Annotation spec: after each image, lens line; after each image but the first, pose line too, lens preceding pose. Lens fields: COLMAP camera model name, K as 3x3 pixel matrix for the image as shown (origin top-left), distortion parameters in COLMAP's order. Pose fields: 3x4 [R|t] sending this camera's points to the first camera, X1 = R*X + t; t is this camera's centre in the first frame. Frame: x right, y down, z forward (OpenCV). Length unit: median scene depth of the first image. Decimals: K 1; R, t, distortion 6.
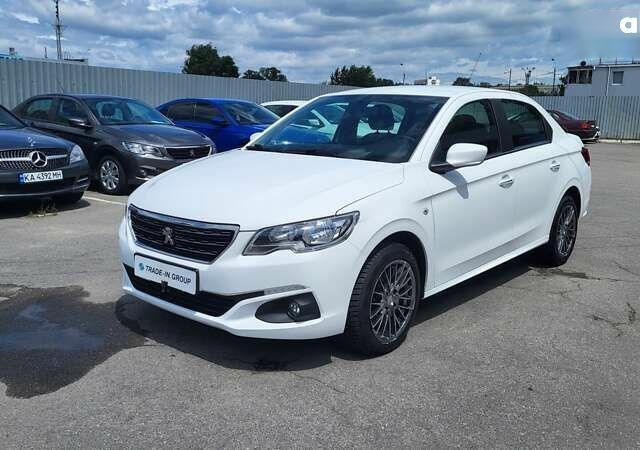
lens RADIAL K [[602.3, 0, 318.3], [0, 602.3, 219.6], [0, 0, 1]] dist [0.042361, 0.000000]
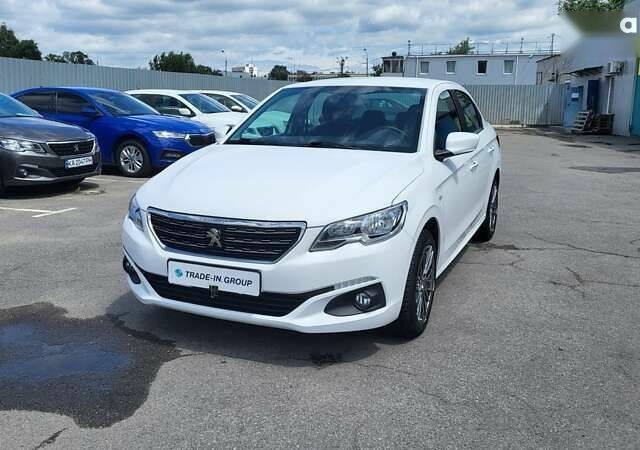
lens RADIAL K [[602.3, 0, 318.5], [0, 602.3, 227.1], [0, 0, 1]] dist [0.042361, 0.000000]
pose [[0.957870, -0.067967, 0.279044, -0.300063], [0.059098, 0.997447, 0.040086, -0.015581], [-0.281056, -0.021906, 0.959441, 0.037502]]
